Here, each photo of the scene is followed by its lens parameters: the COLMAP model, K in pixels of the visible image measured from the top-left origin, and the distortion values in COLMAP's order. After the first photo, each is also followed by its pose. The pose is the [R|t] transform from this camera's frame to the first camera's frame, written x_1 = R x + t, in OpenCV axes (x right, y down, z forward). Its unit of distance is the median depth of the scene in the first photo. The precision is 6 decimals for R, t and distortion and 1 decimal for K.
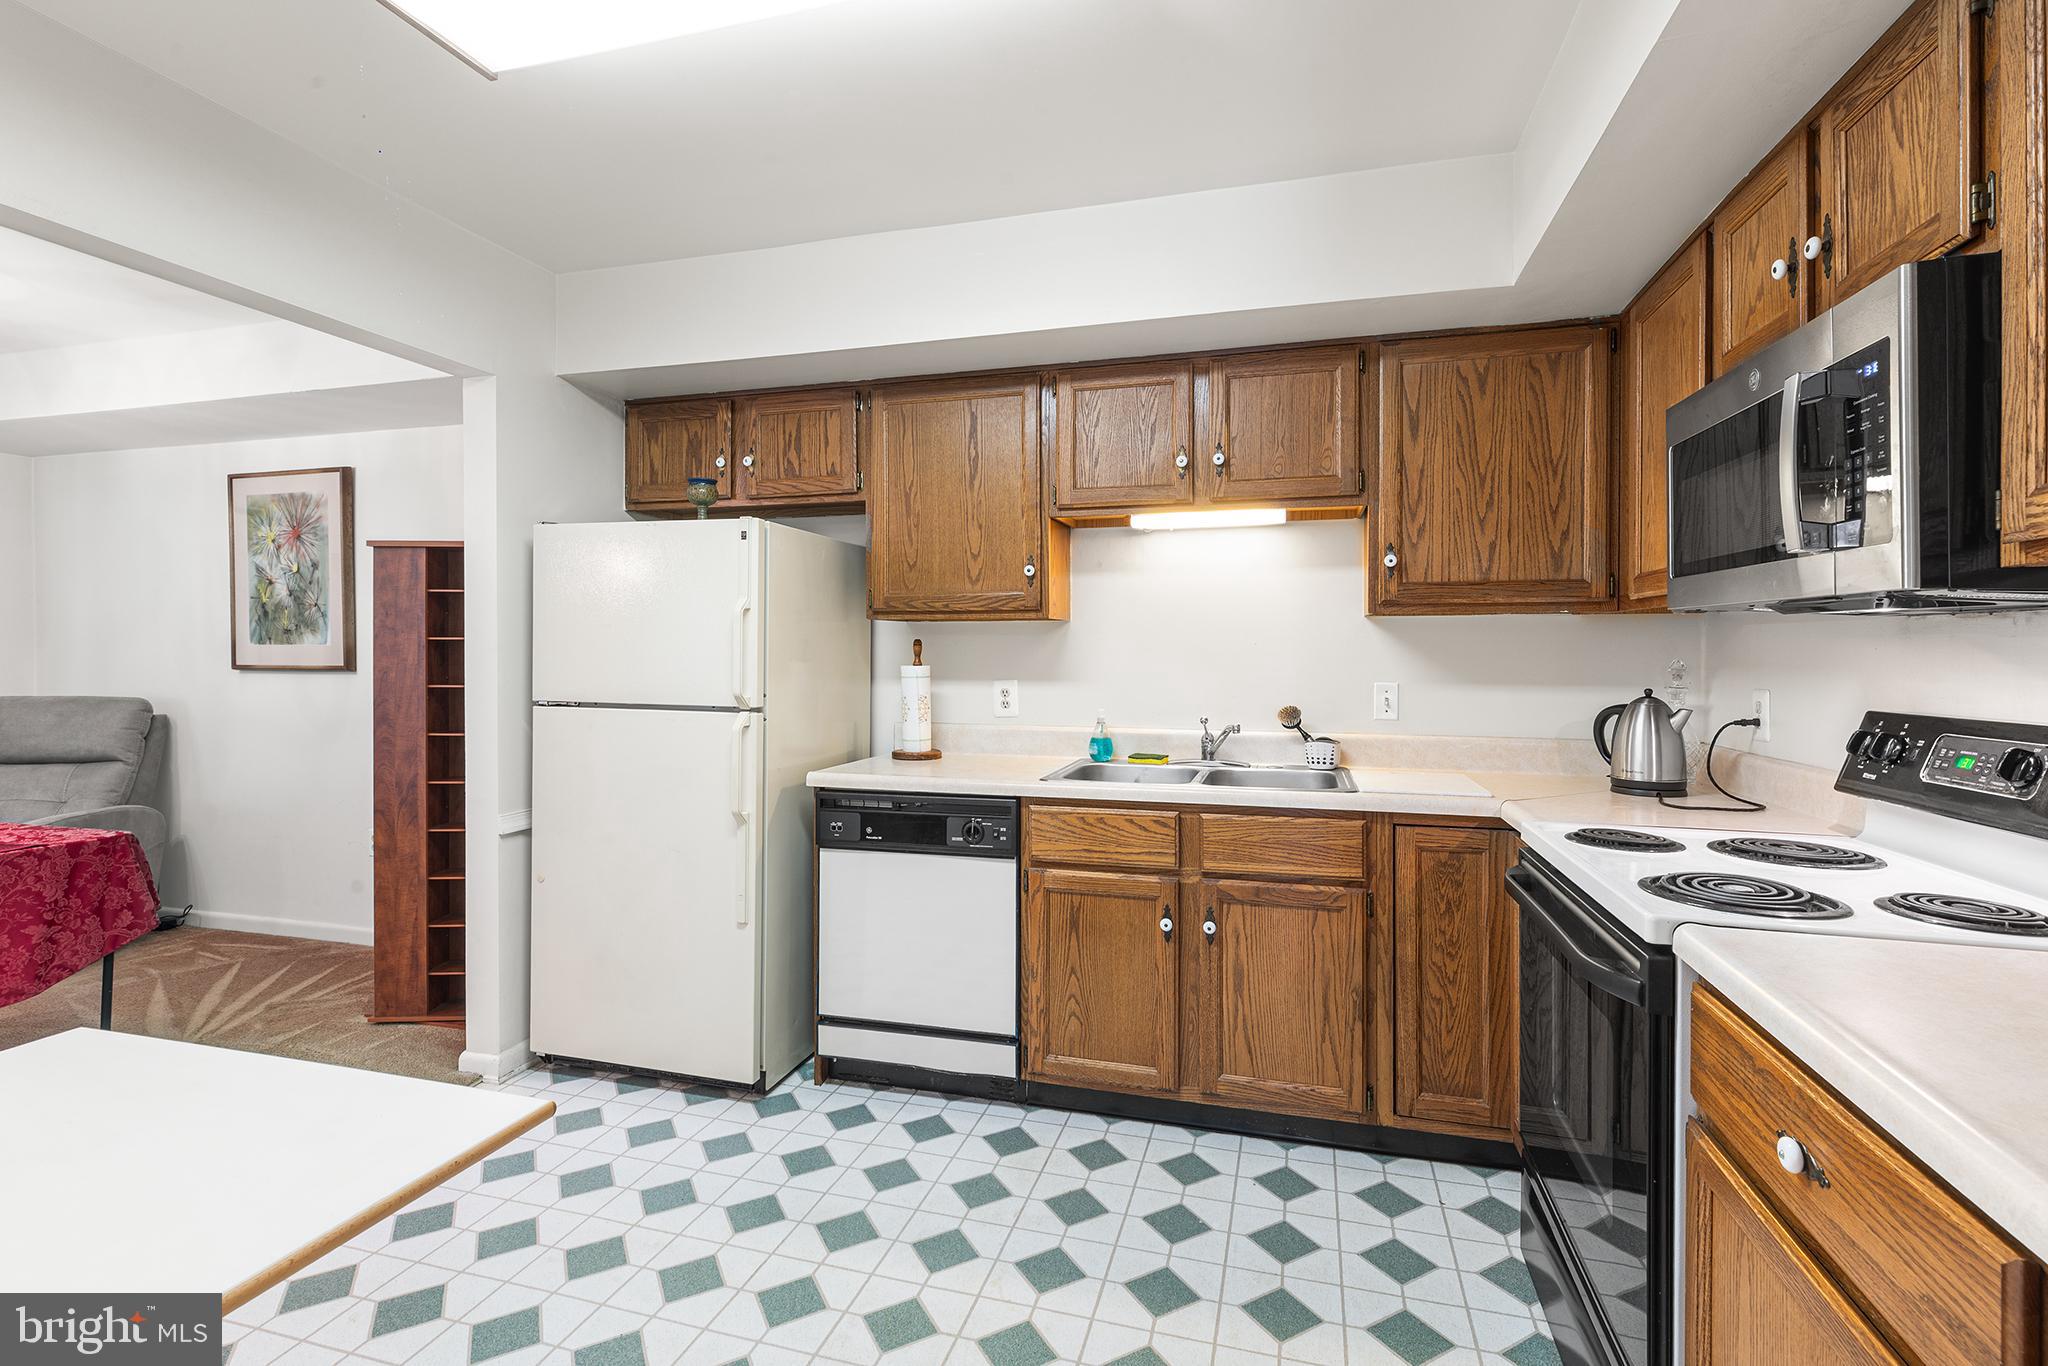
lens RADIAL K [[933.2, 0, 1036.1], [0, 933.2, 653.3], [0, 0, 1]] dist [0.003032, 0.000113]
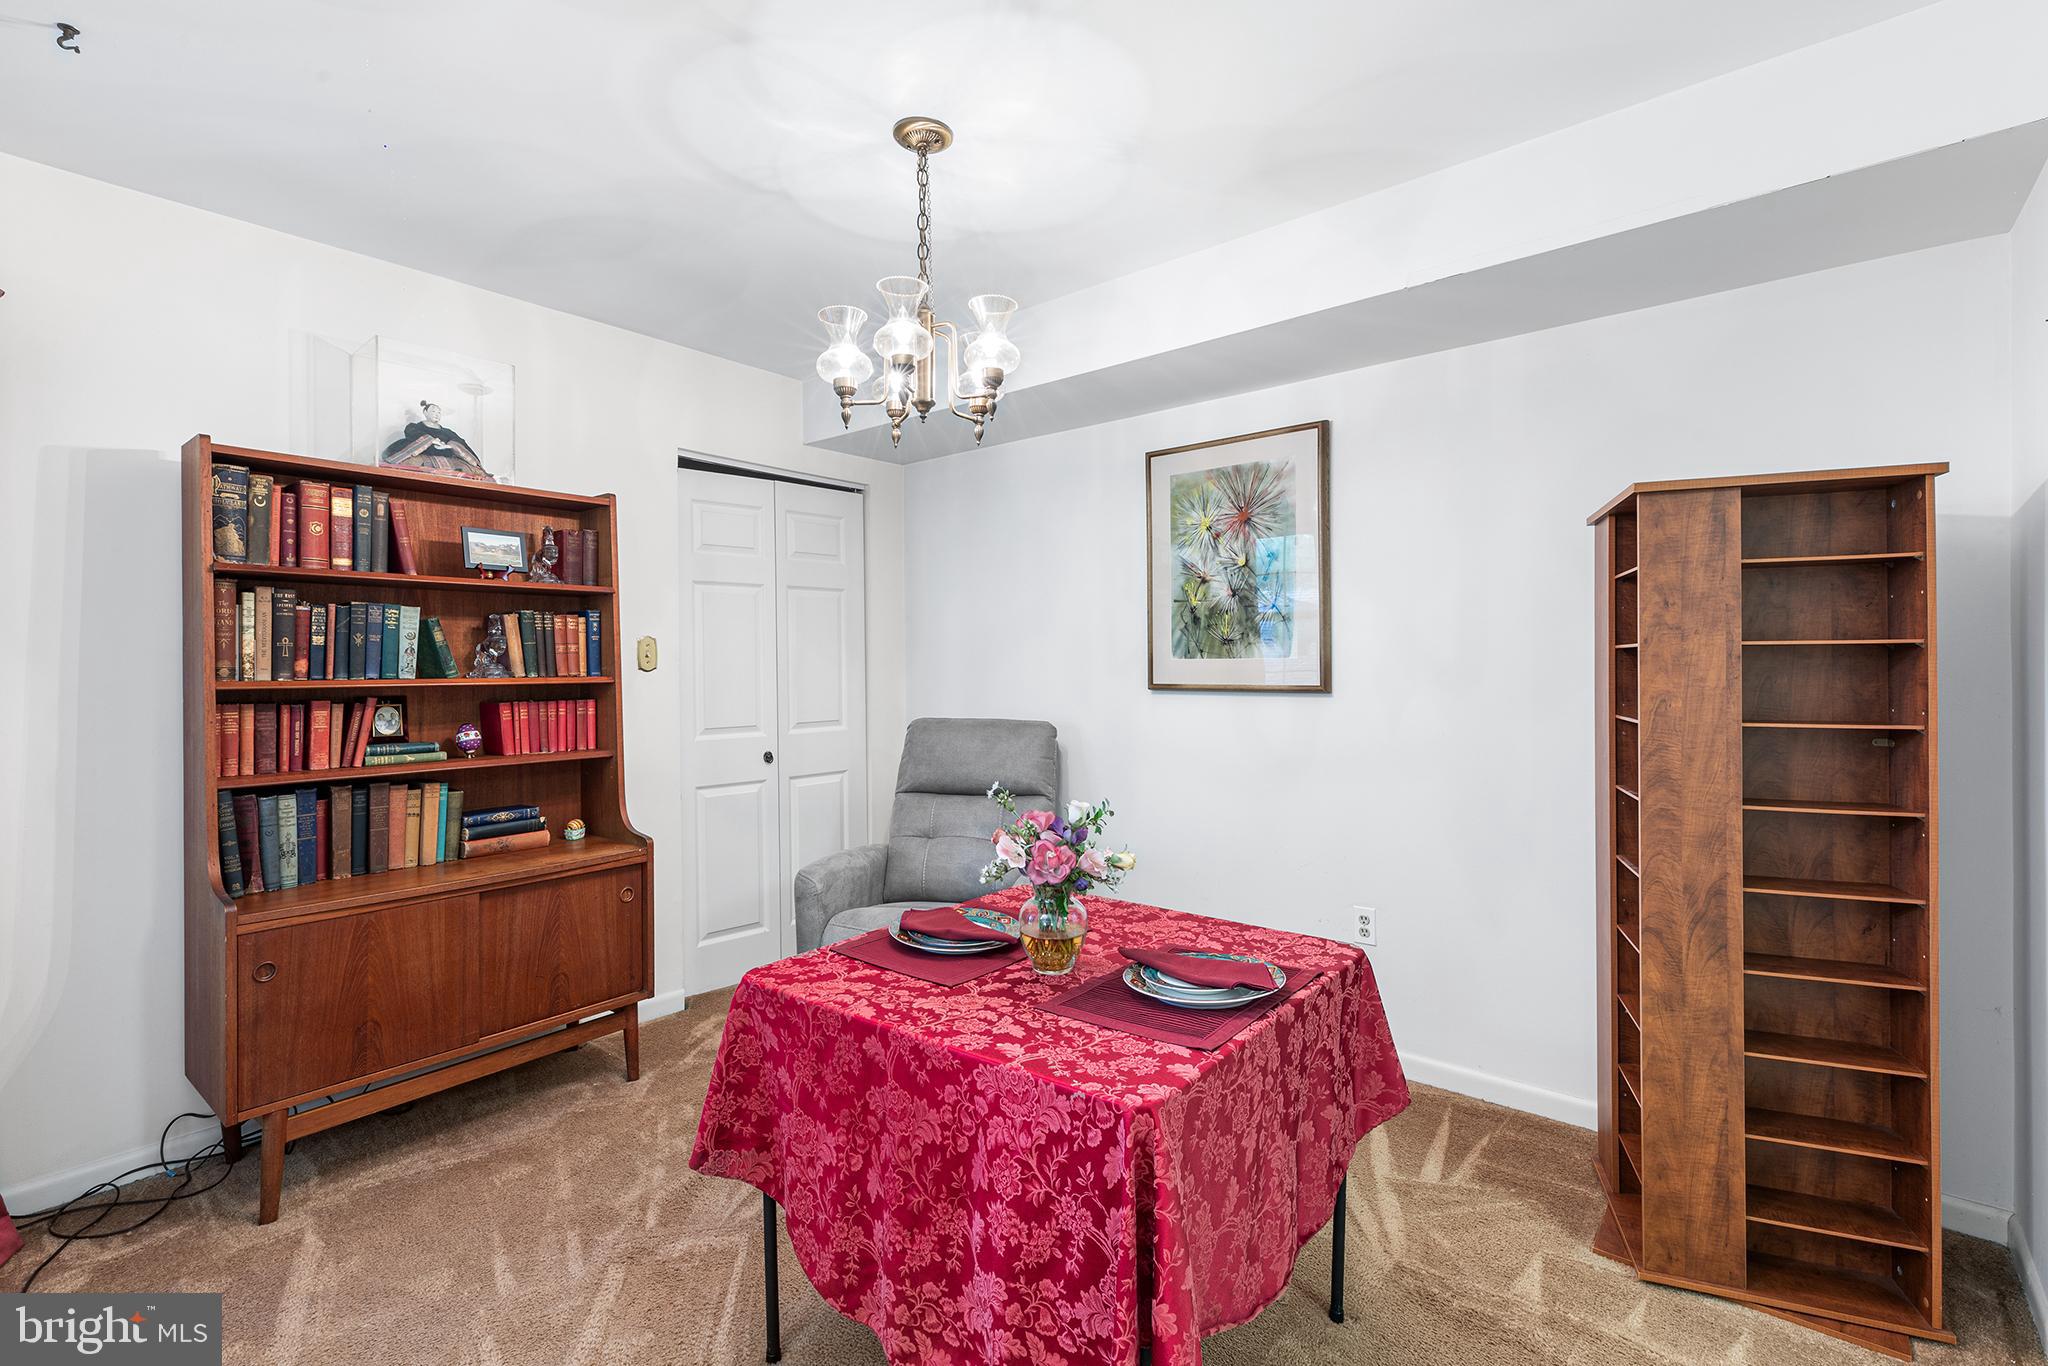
lens RADIAL K [[922.9, 0, 1018.0], [0, 922.9, 658.3], [0, 0, 1]] dist [0.002061, 0.000250]
pose [[0.905561, -0.010913, -0.424076, -0.924966], [0.007627, 0.999926, -0.009446, -0.005033], [0.424148, 0.005319, 0.905577, 0.321404]]
